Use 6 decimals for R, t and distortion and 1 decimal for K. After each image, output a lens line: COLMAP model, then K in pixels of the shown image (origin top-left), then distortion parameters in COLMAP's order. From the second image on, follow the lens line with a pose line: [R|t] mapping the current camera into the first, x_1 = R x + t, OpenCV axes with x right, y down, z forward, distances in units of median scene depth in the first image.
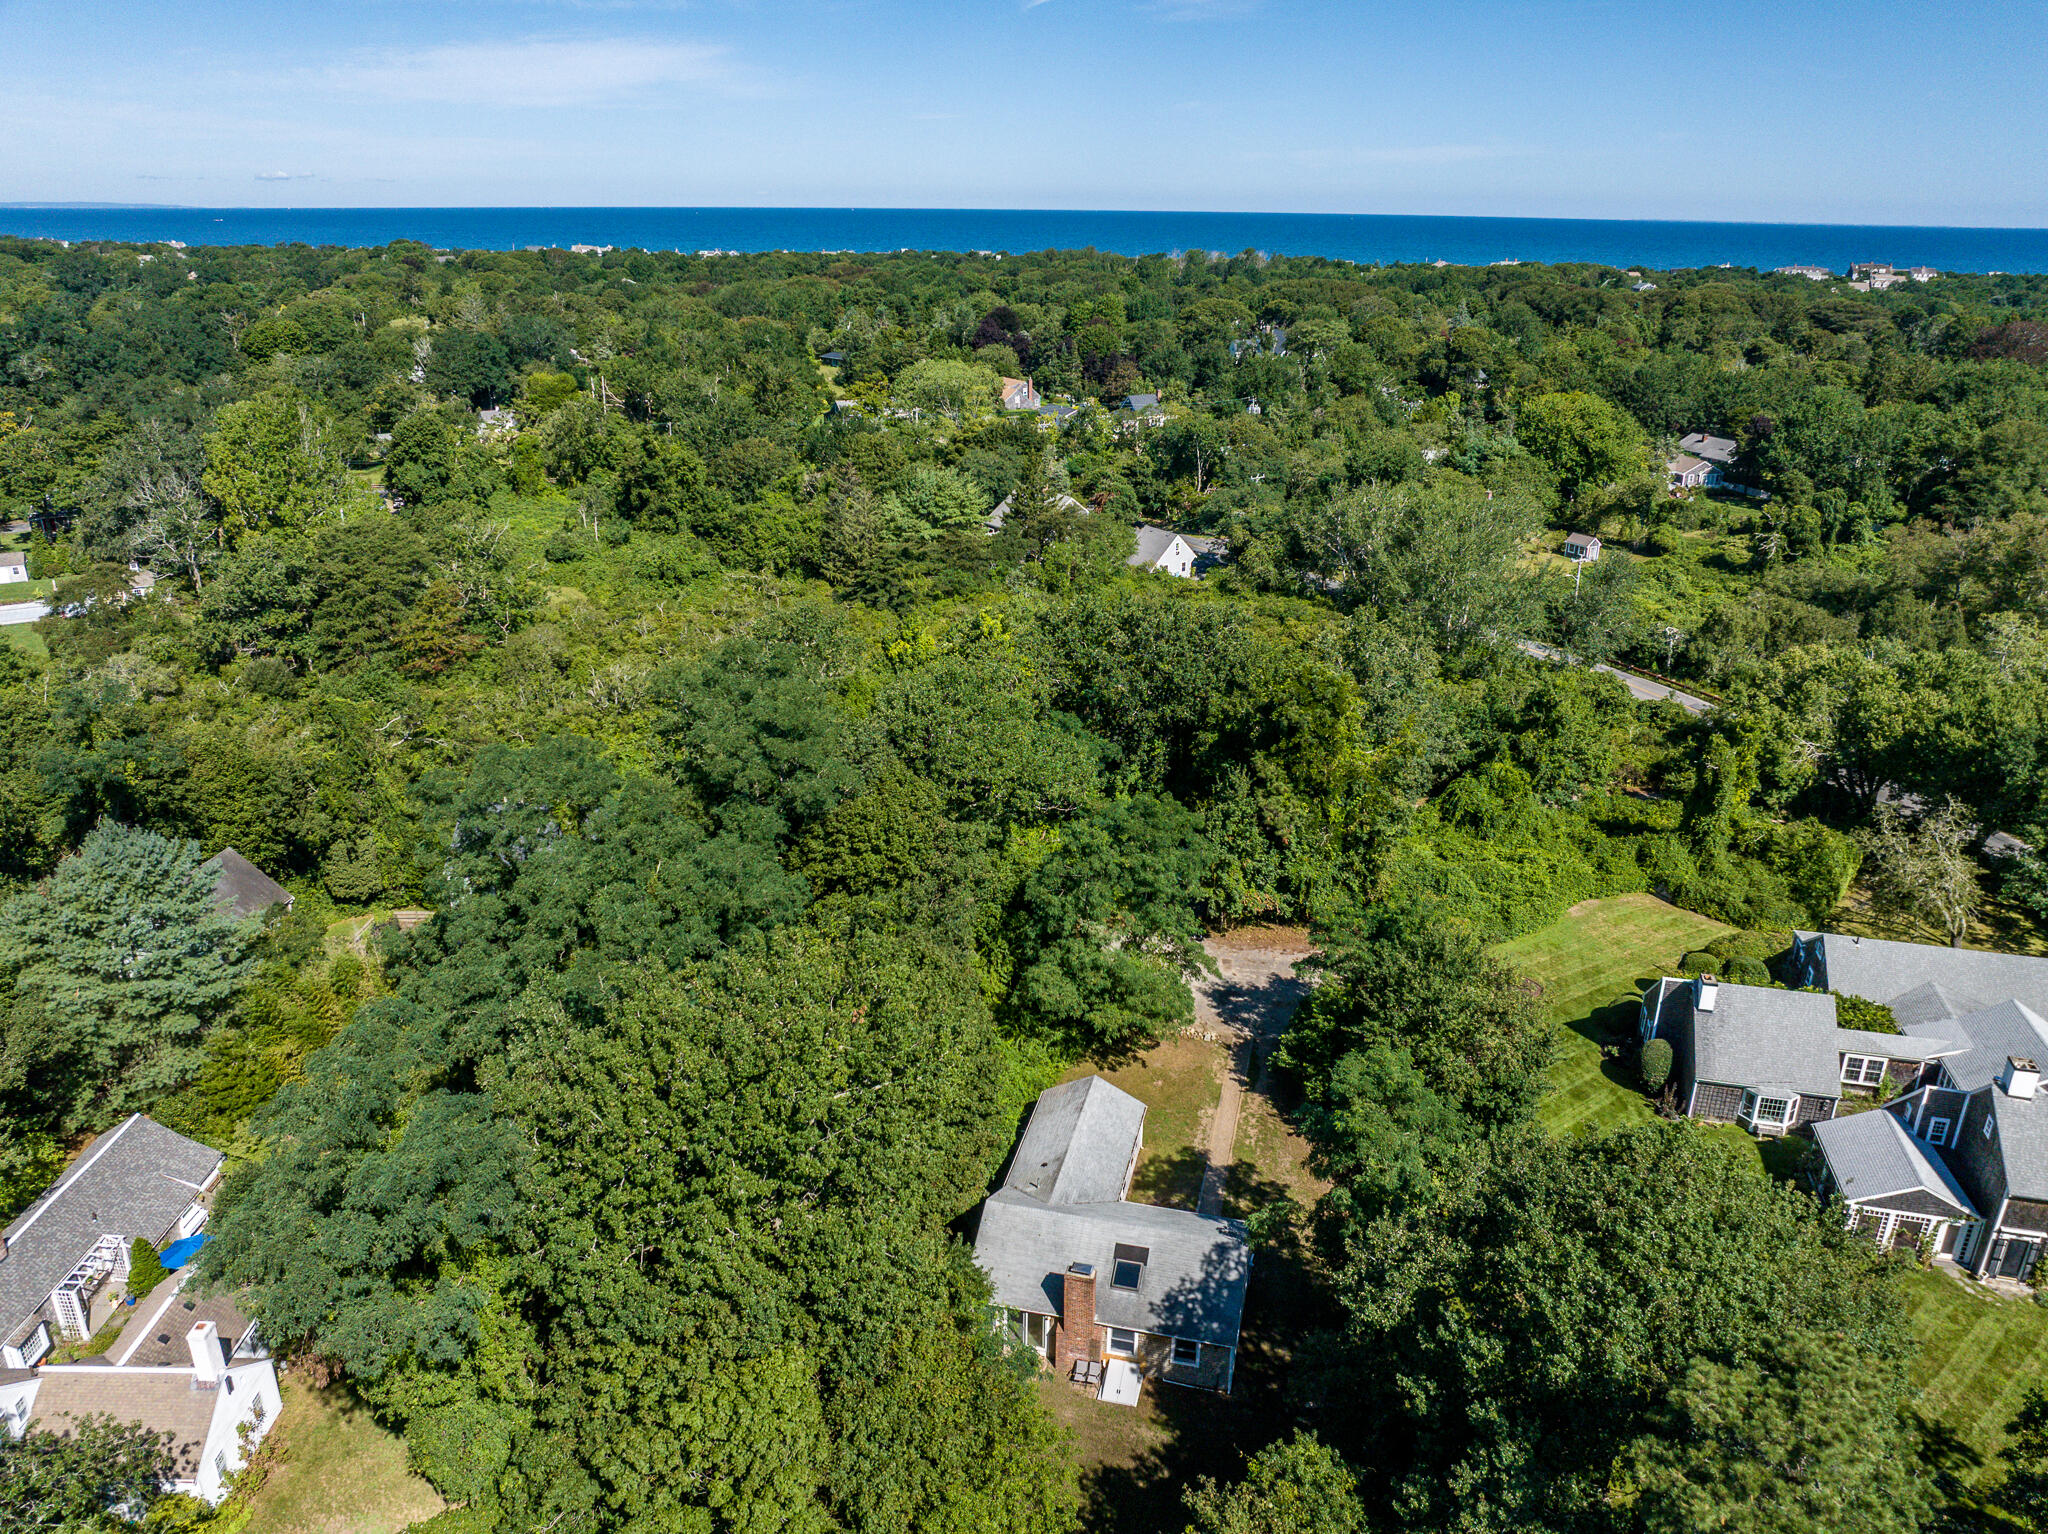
lens RADIAL K [[1451.9, 0, 1024.0], [0, 1451.9, 767.0], [0, 0, 1]] dist [-0.035542, 0.007988]
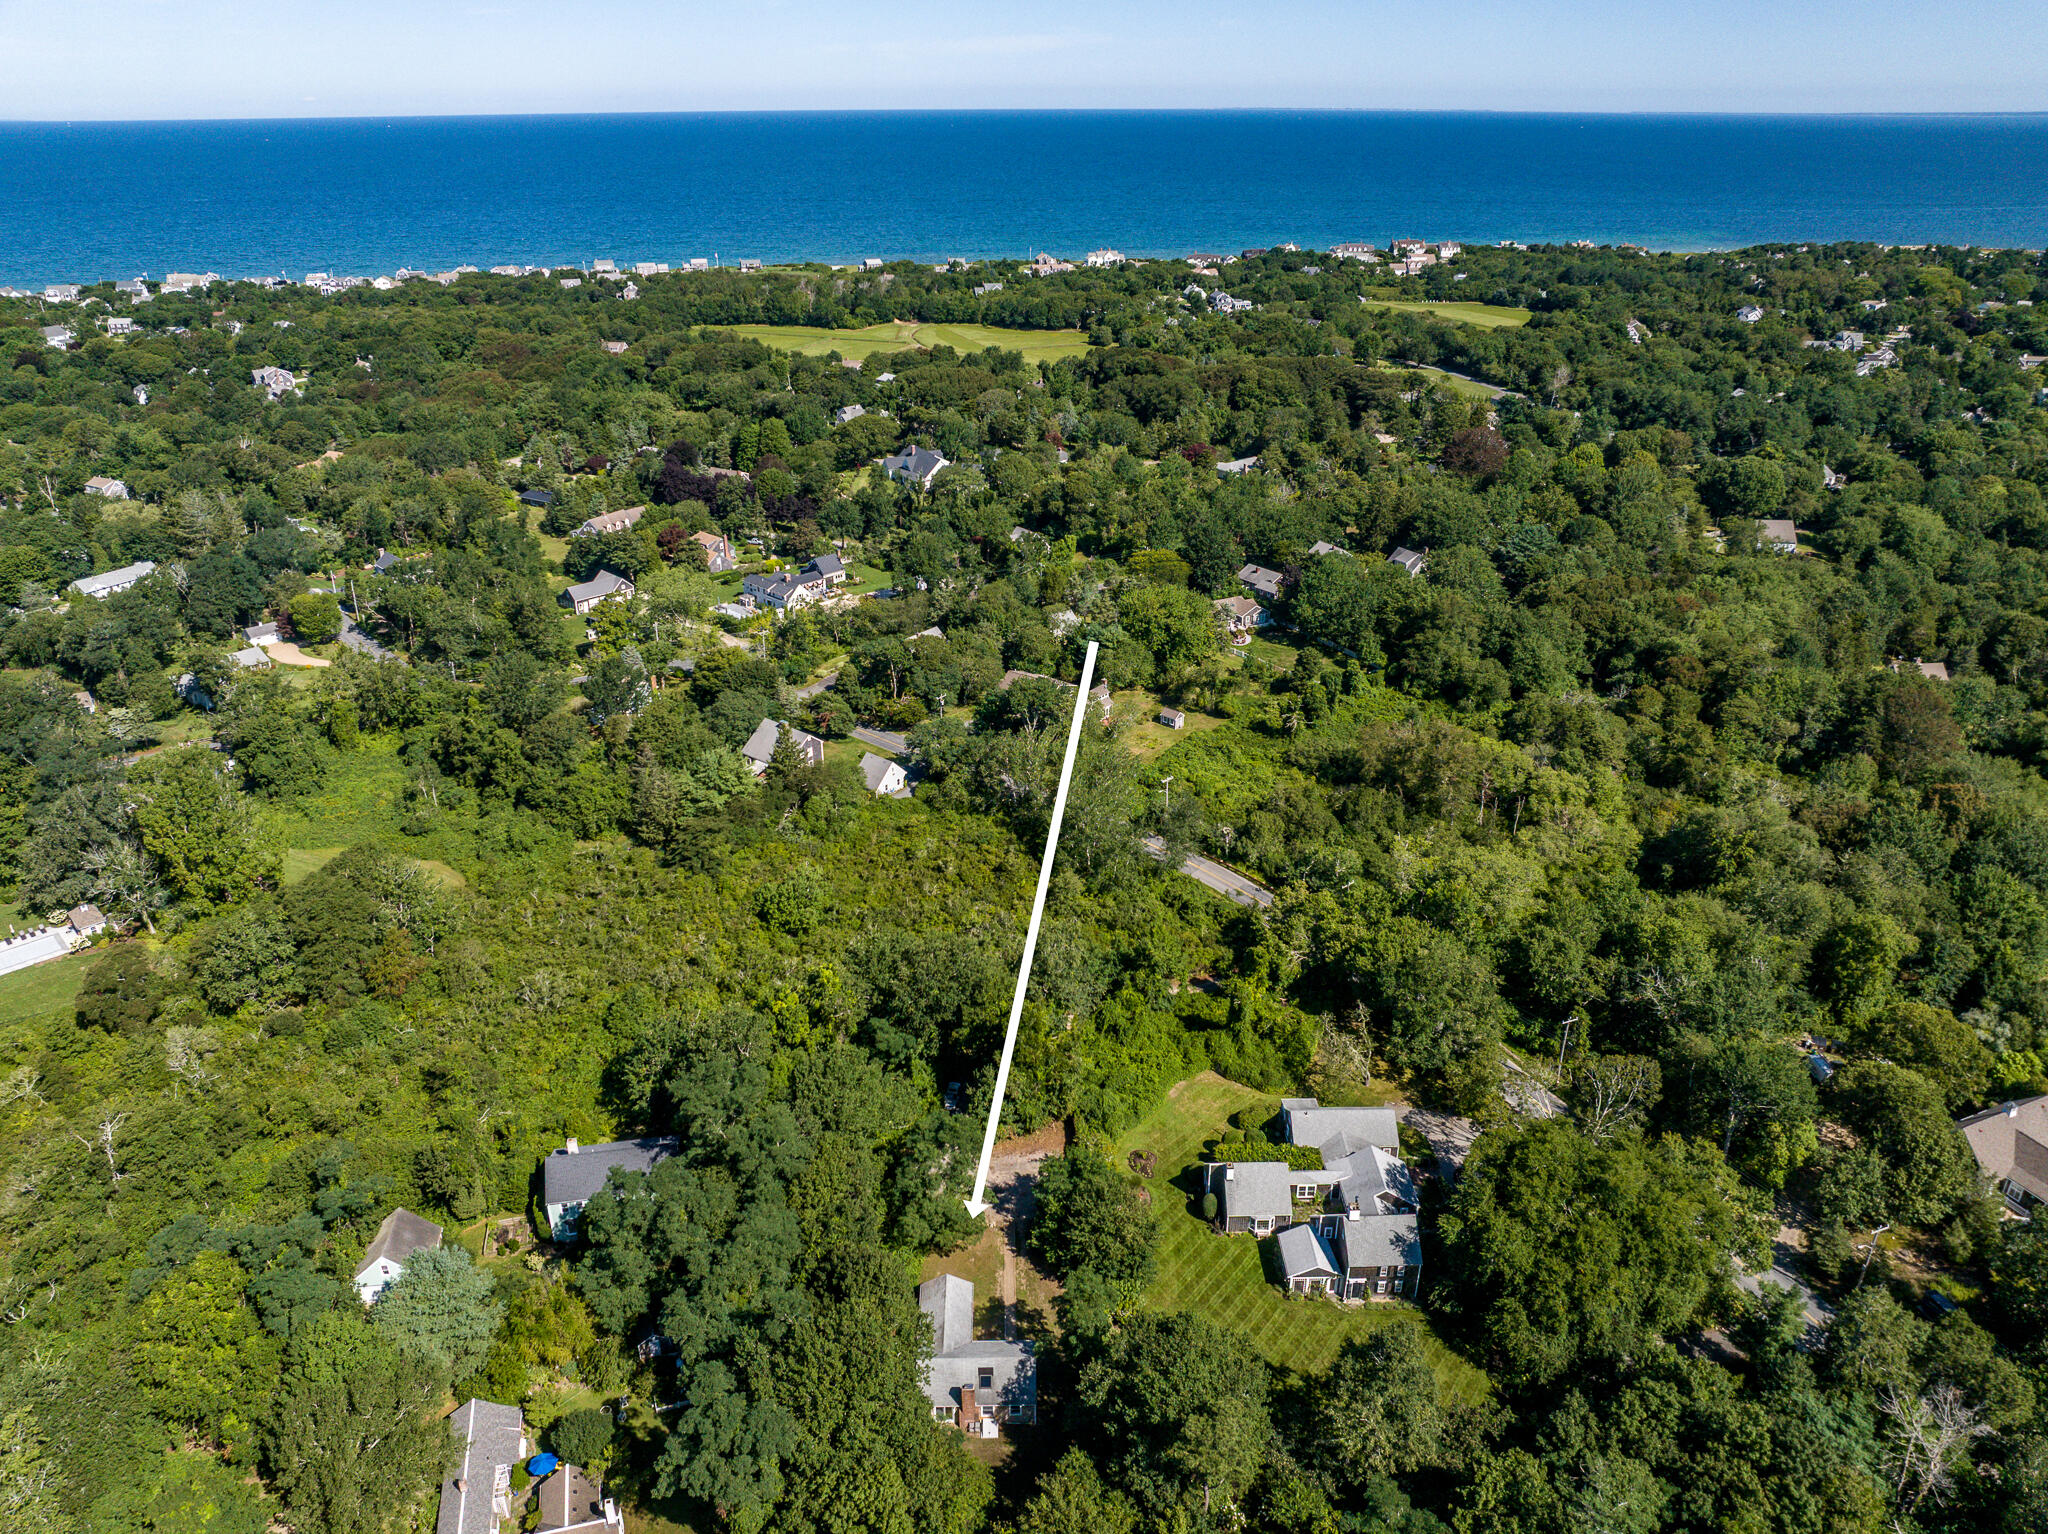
lens RADIAL K [[1467.6, 0, 1024.0], [0, 1467.6, 767.0], [0, 0, 1]] dist [-0.000784, -0.064516]
pose [[0.966727, -0.118061, 0.226936, -0.215072], [0.102762, 0.991633, 0.078129, -0.602450], [-0.234261, -0.052209, 0.970771, -0.925290]]
